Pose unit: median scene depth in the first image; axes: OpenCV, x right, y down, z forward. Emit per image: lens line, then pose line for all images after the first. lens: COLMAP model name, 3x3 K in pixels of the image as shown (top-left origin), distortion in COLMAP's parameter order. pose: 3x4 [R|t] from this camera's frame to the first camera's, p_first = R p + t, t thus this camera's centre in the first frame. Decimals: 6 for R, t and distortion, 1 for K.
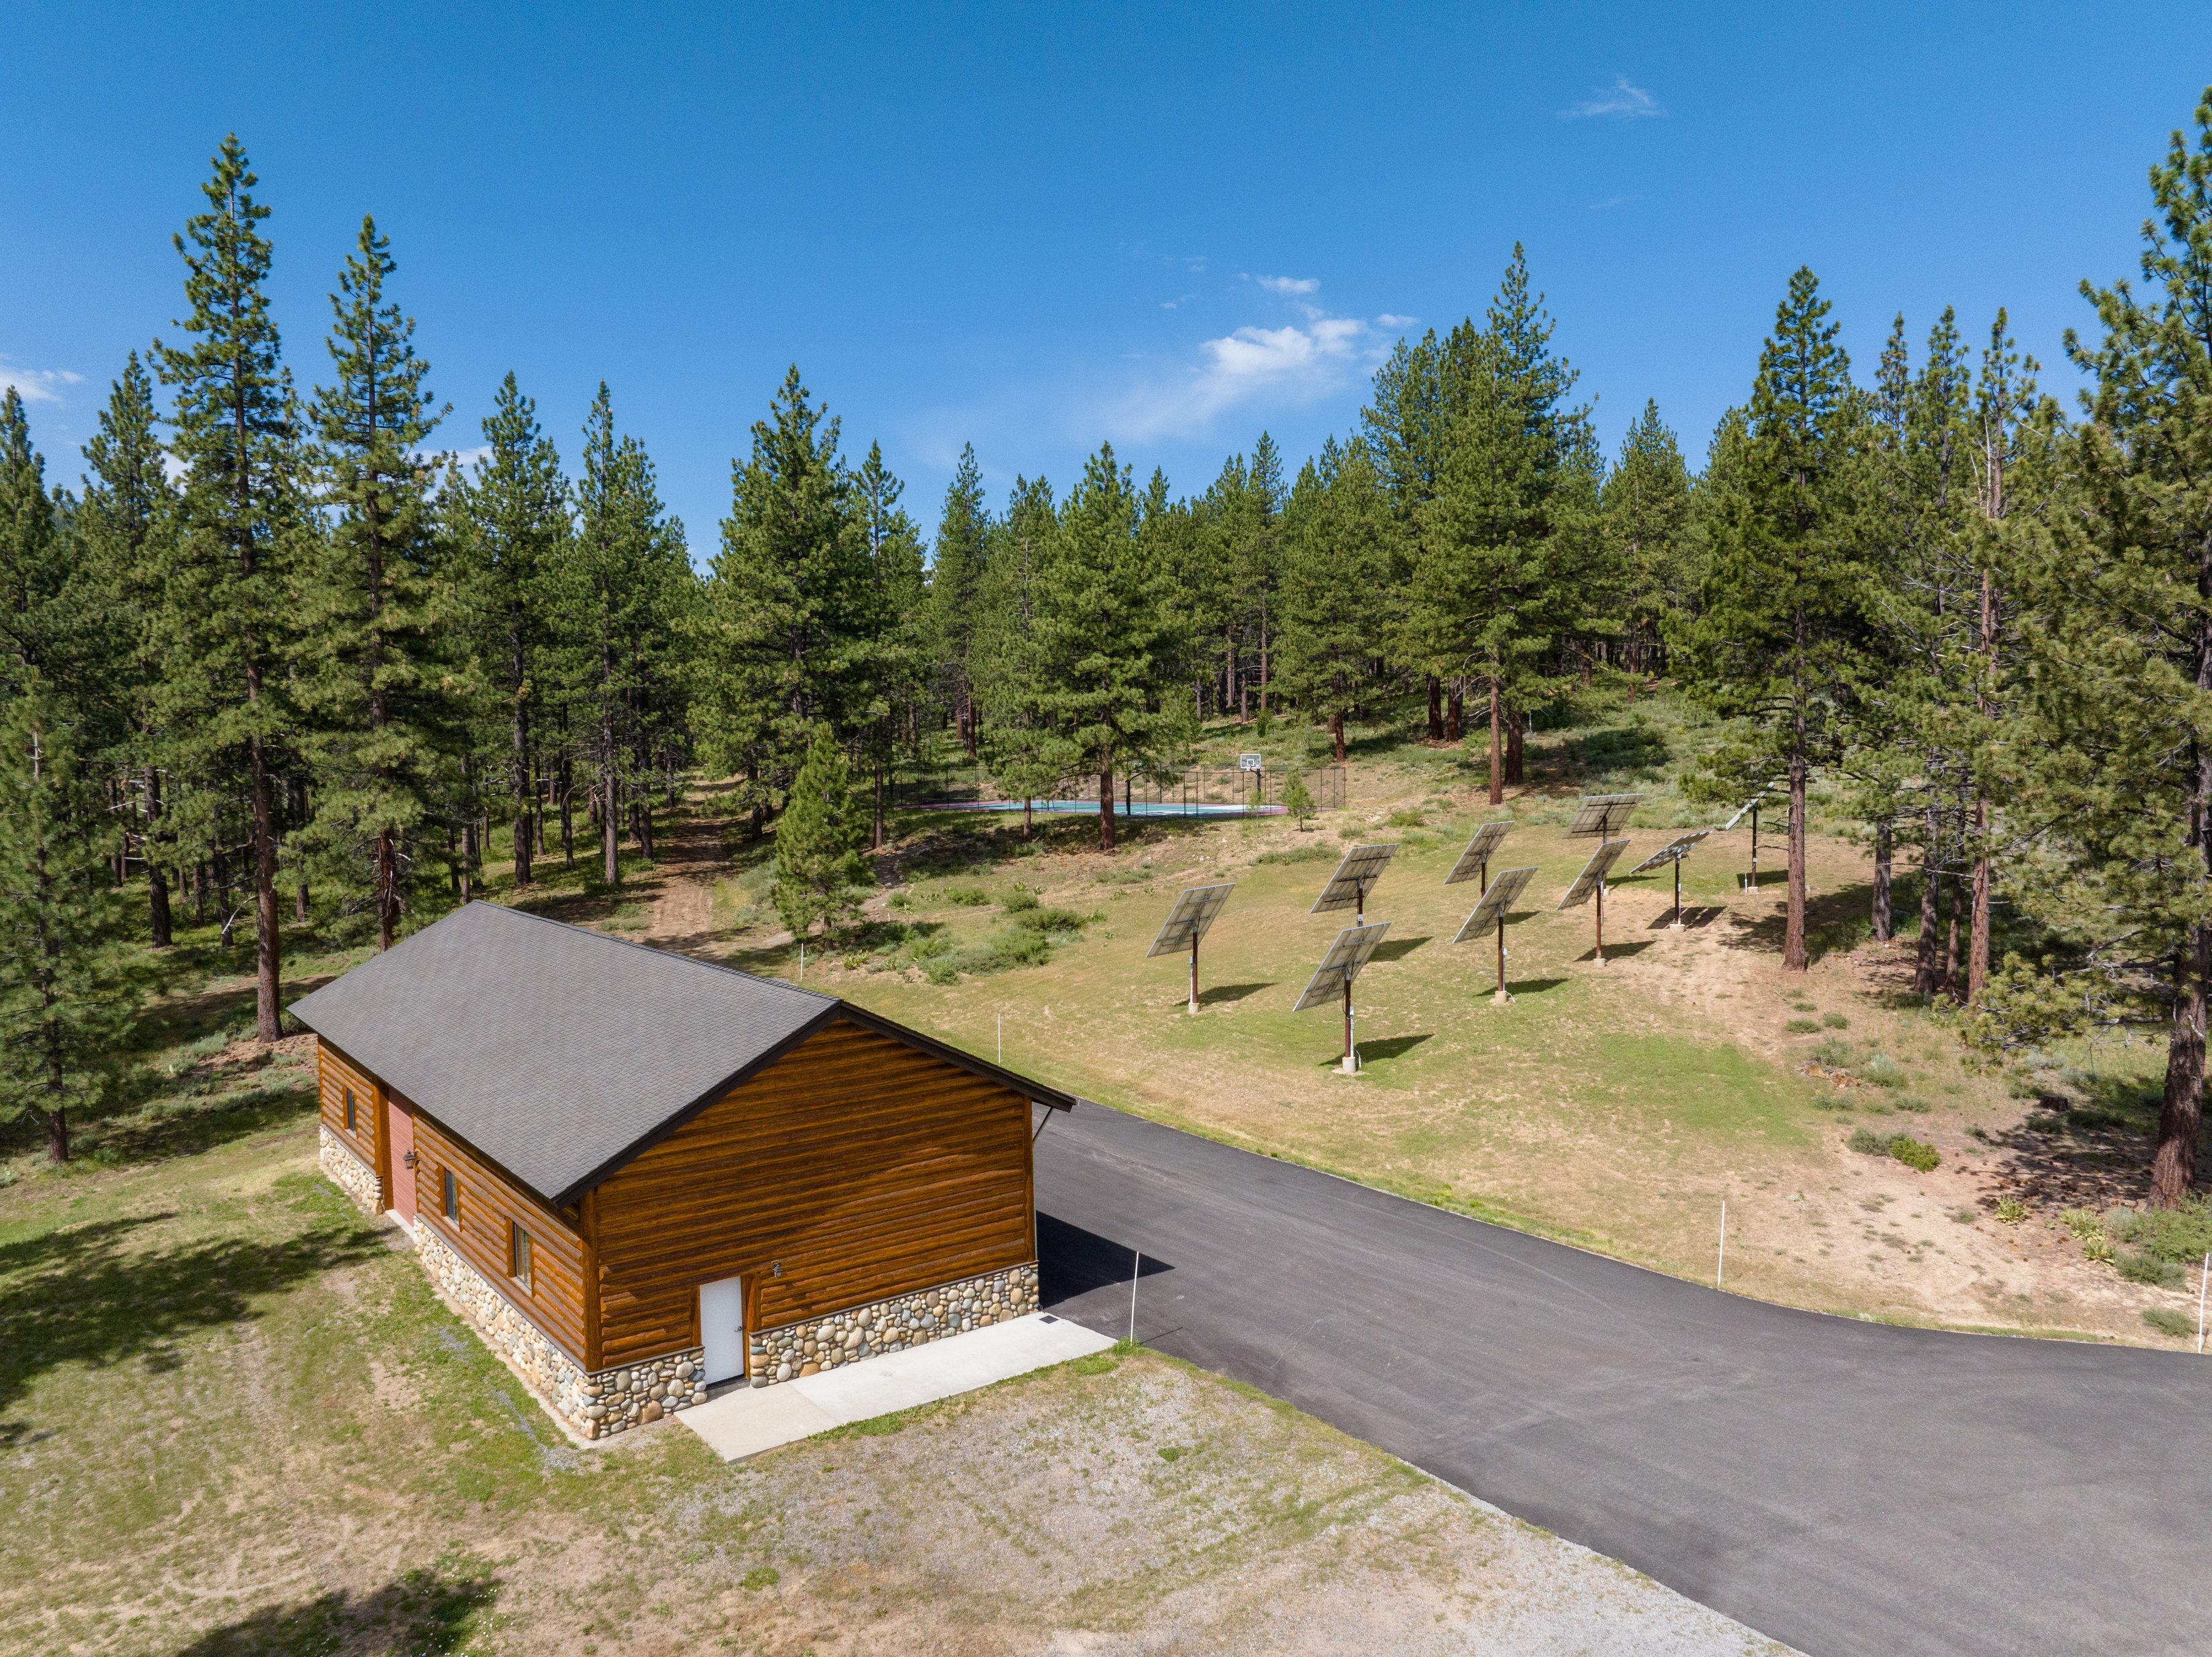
lens RADIAL K [[1550.9, 0, 1106.0], [0, 1550.9, 828.5], [0, 0, 1]] dist [-0.049793, 0.009462]
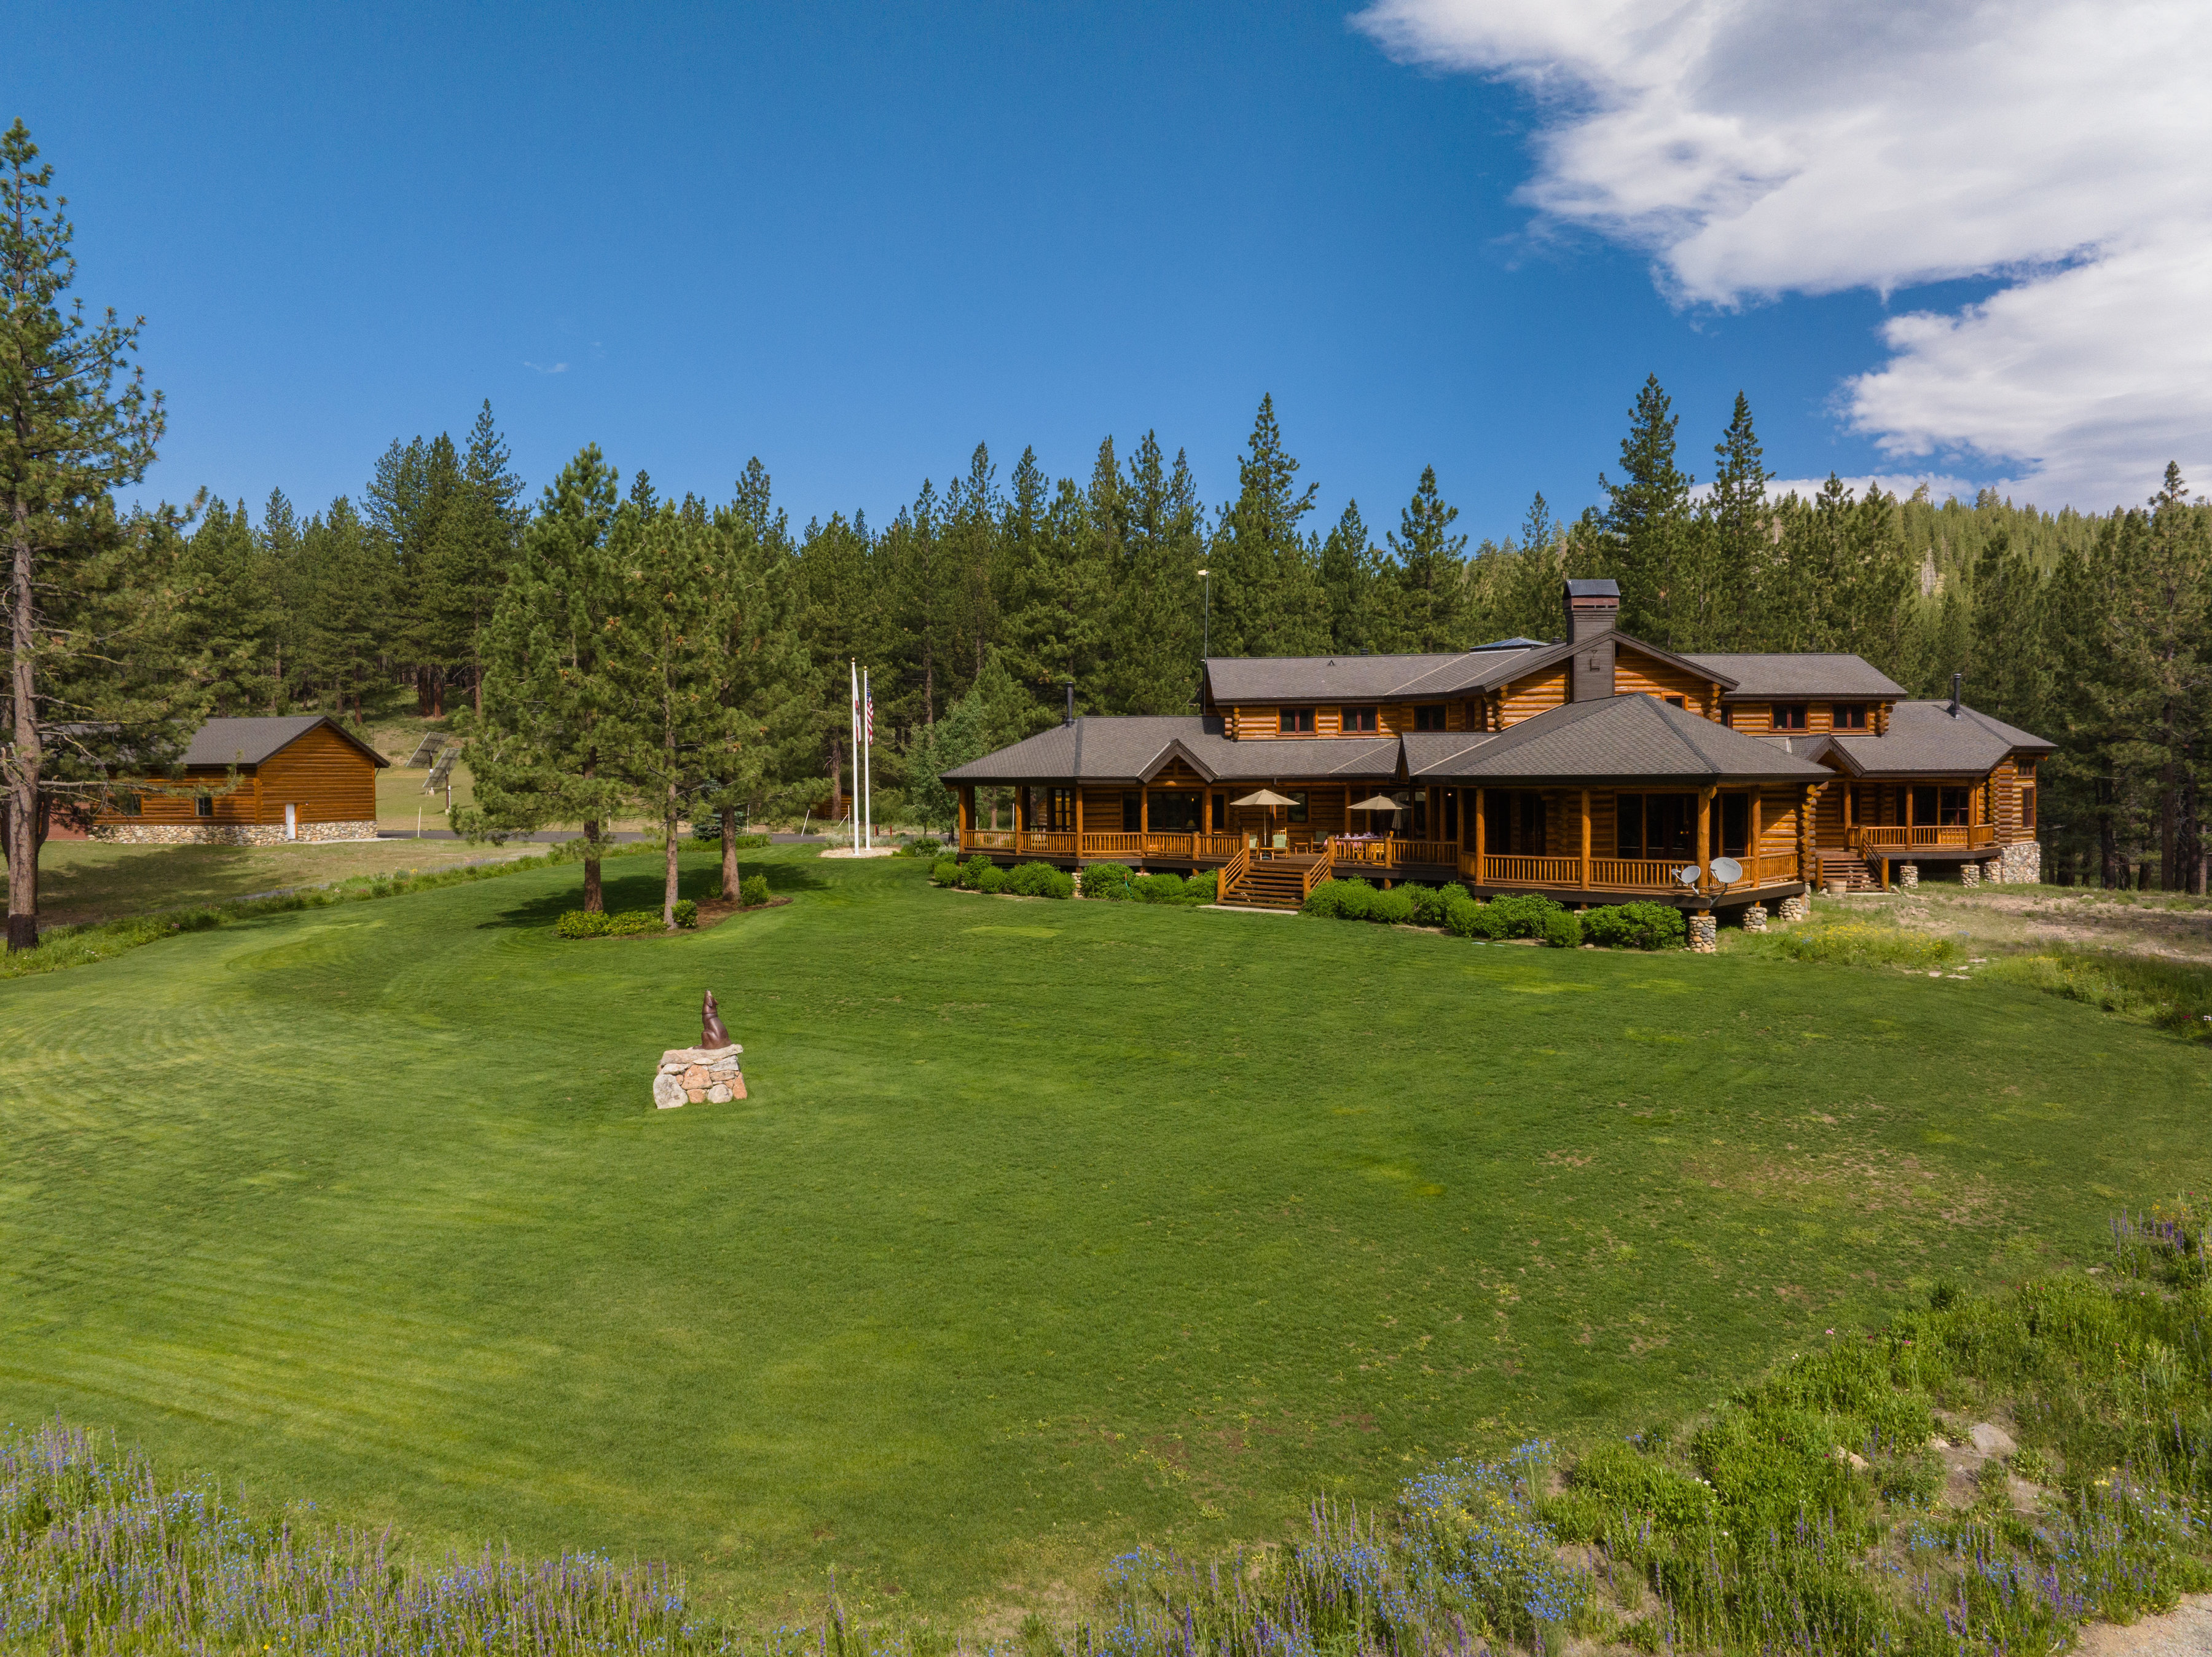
lens RADIAL K [[1550.9, 0, 1106.0], [0, 1550.9, 828.5], [0, 0, 1]] dist [-0.049793, 0.009462]
pose [[0.778036, -0.016378, 0.628006, -0.682520], [0.037182, 0.999108, -0.020008, 0.350576], [-0.627118, 0.038917, 0.777951, -1.802106]]
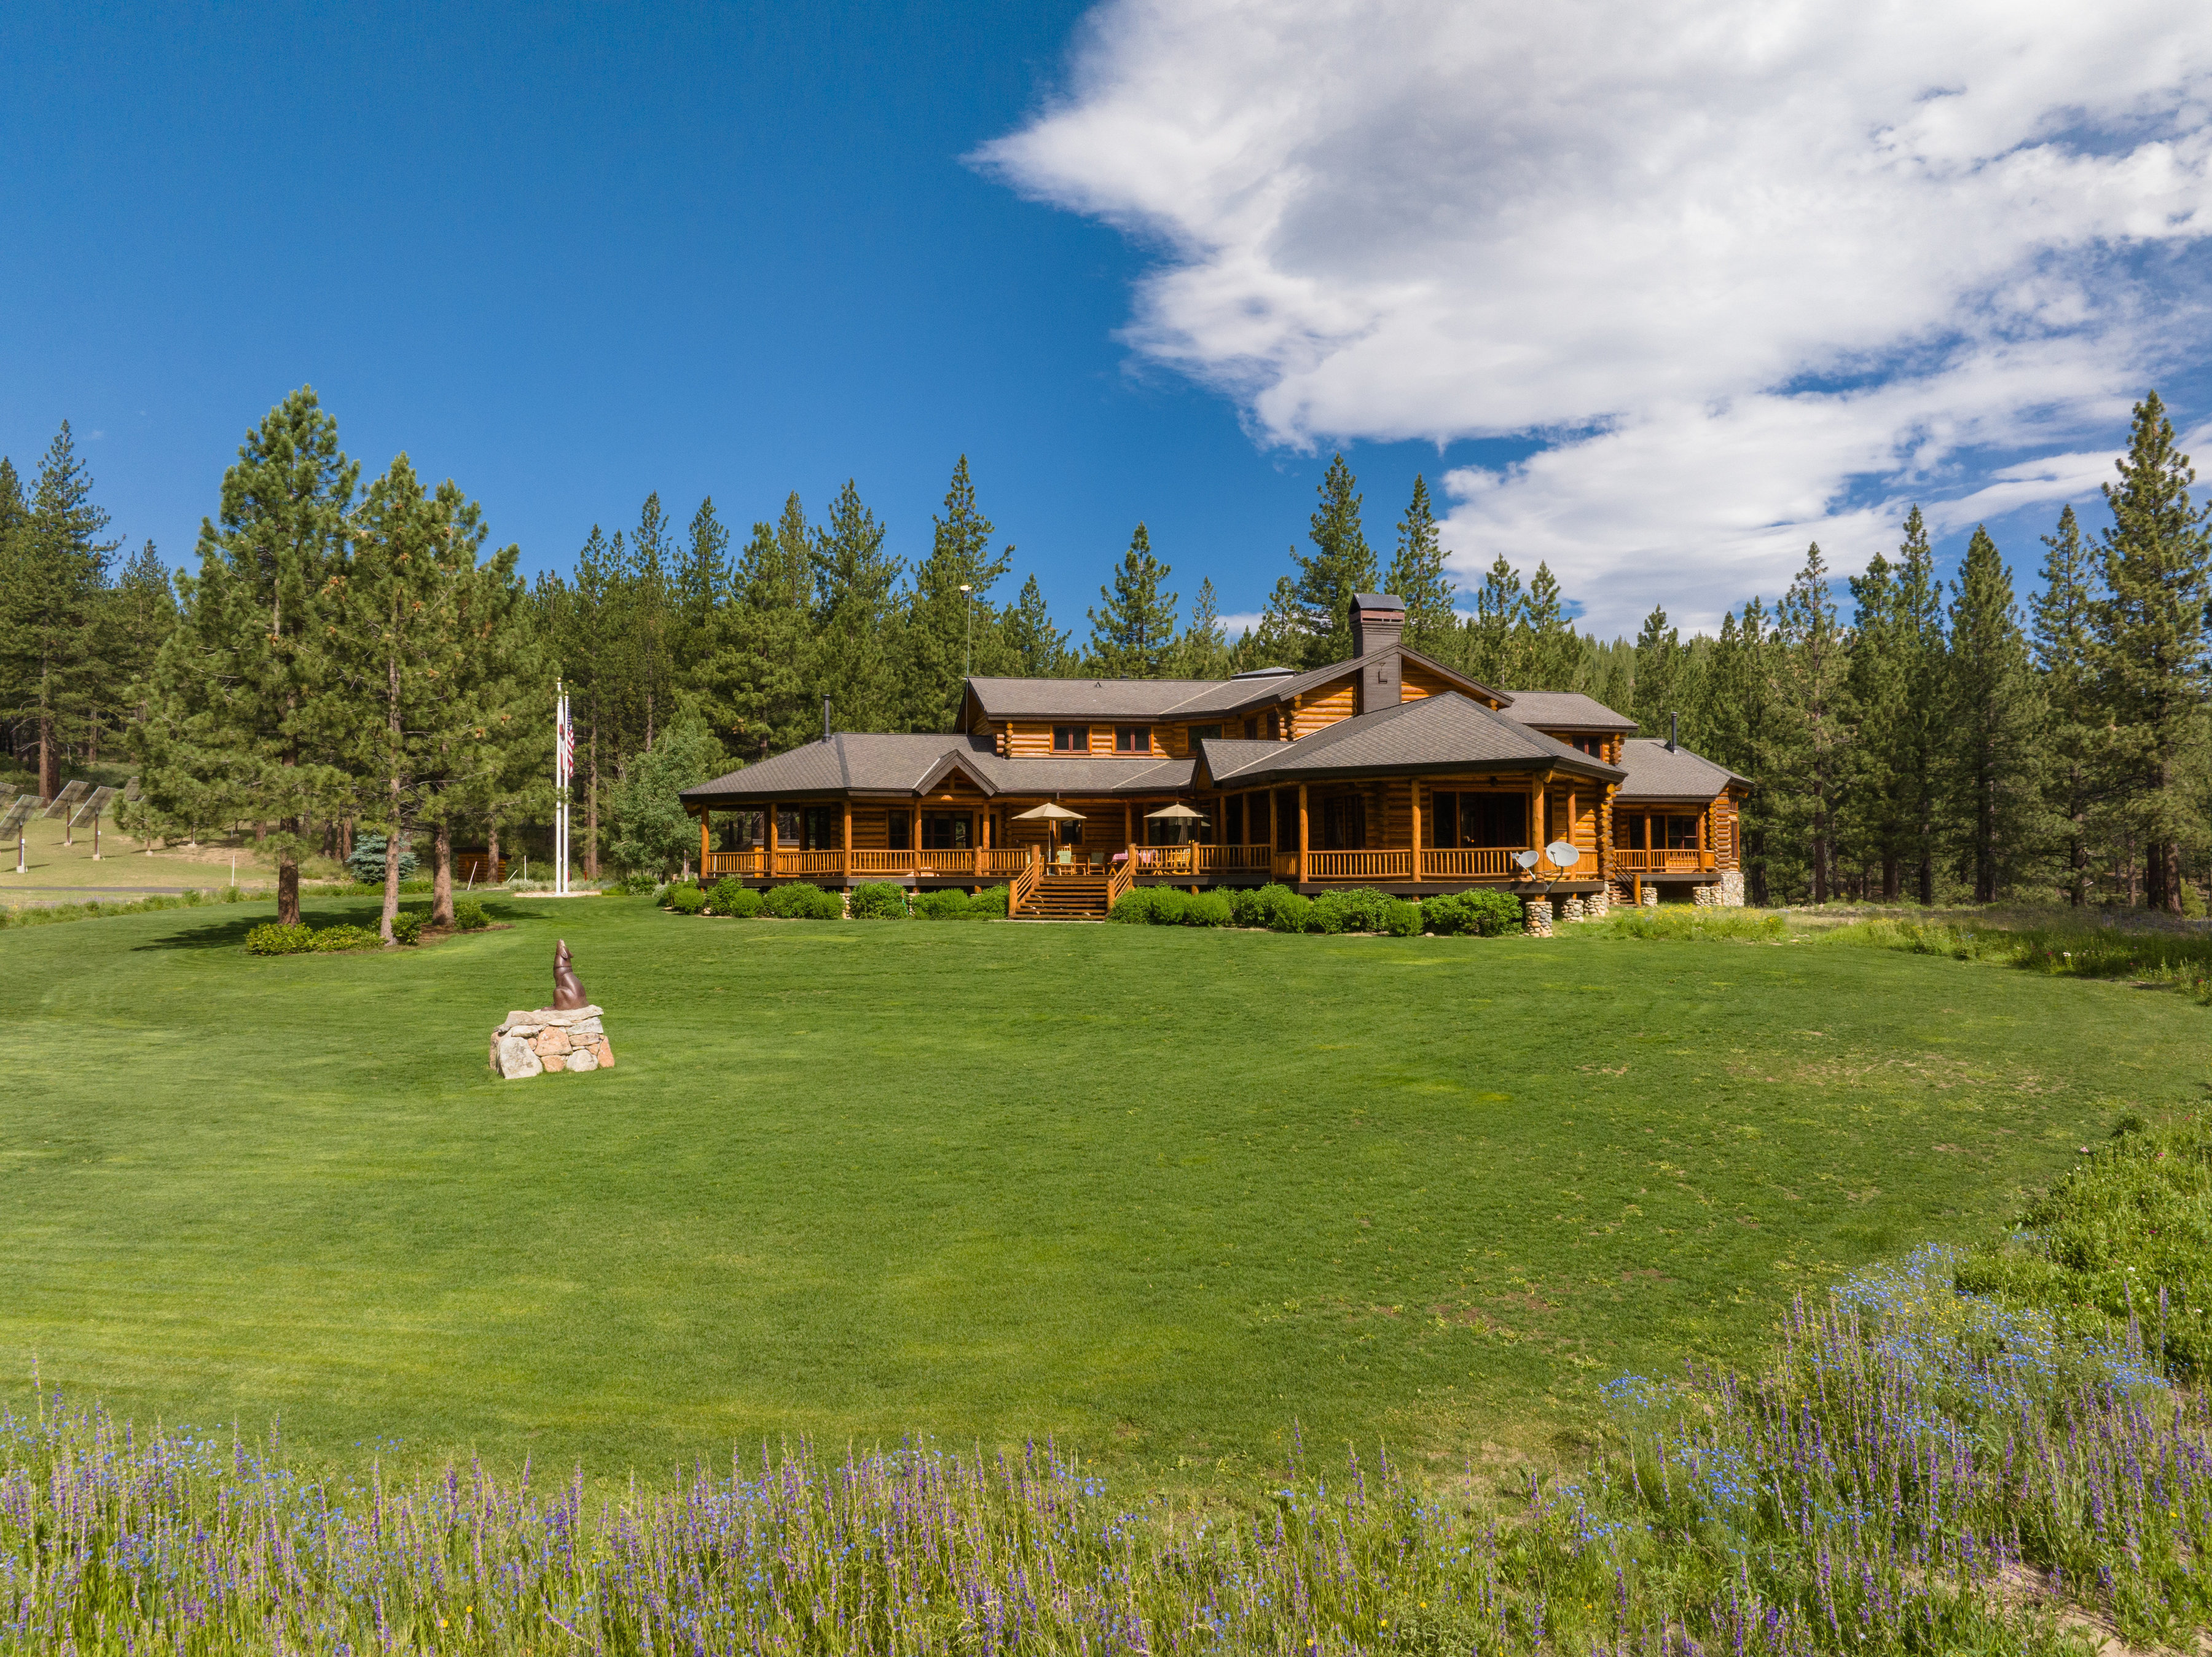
lens RADIAL K [[1550.9, 0, 1106.0], [0, 1550.9, 828.5], [0, 0, 1]] dist [-0.049793, 0.009462]
pose [[0.600772, 0.035819, 0.798618, -0.732090], [0.046021, 0.995789, -0.079282, 0.427504], [-0.798095, 0.084384, 0.596594, -1.629529]]
